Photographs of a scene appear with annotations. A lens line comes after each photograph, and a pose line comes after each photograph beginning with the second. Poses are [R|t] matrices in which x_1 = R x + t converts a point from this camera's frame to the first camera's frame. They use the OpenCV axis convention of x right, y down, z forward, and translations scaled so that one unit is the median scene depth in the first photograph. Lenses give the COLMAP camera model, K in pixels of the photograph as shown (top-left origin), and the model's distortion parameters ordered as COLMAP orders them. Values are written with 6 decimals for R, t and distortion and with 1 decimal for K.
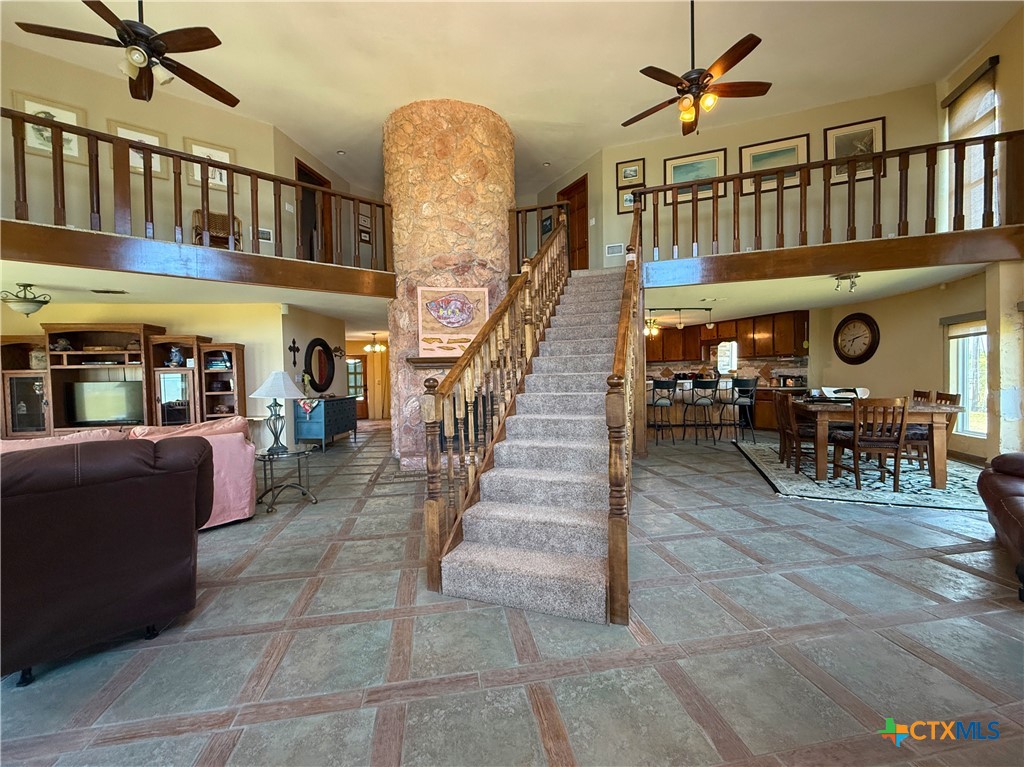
lens RADIAL K [[410.2, 0, 508.7], [0, 410.2, 384.5], [0, 0, 1]] dist [0.002363, 0.000720]
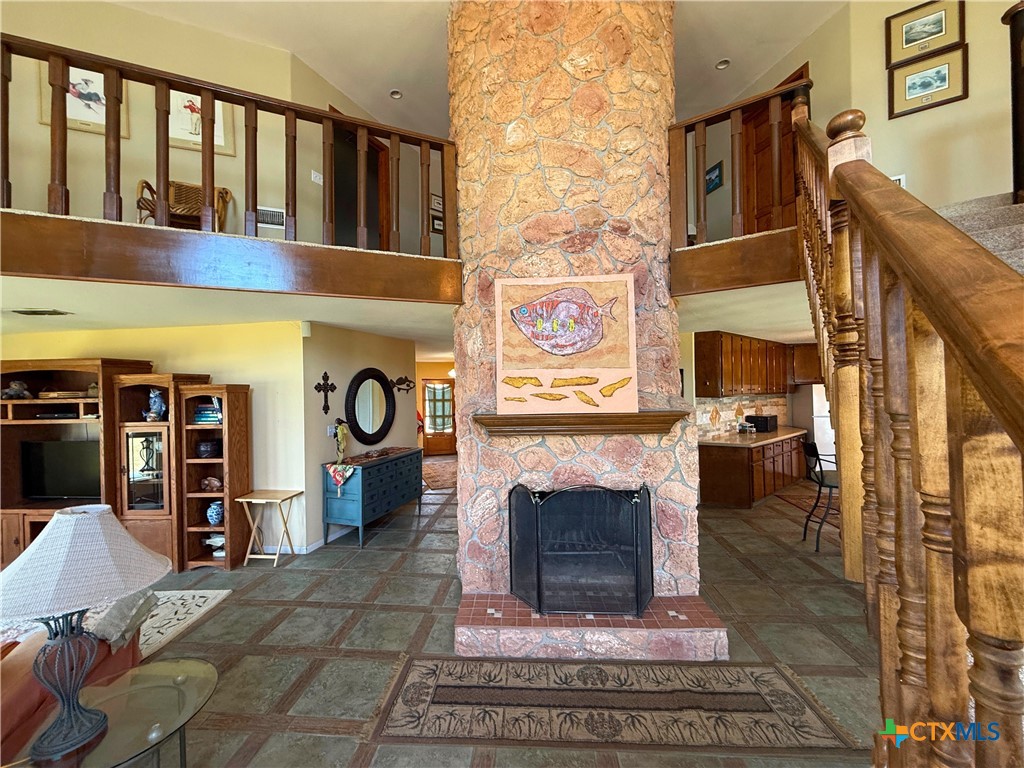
lens RADIAL K [[410.2, 0, 511.9], [0, 410.2, 384.0], [0, 0, 1]] dist [0.002363, 0.000720]
pose [[0.970300, -0.000282, -0.241904, -0.072030], [-0.006657, 0.999589, -0.027870, -0.086595], [0.241812, 0.028653, 0.969900, 0.481408]]
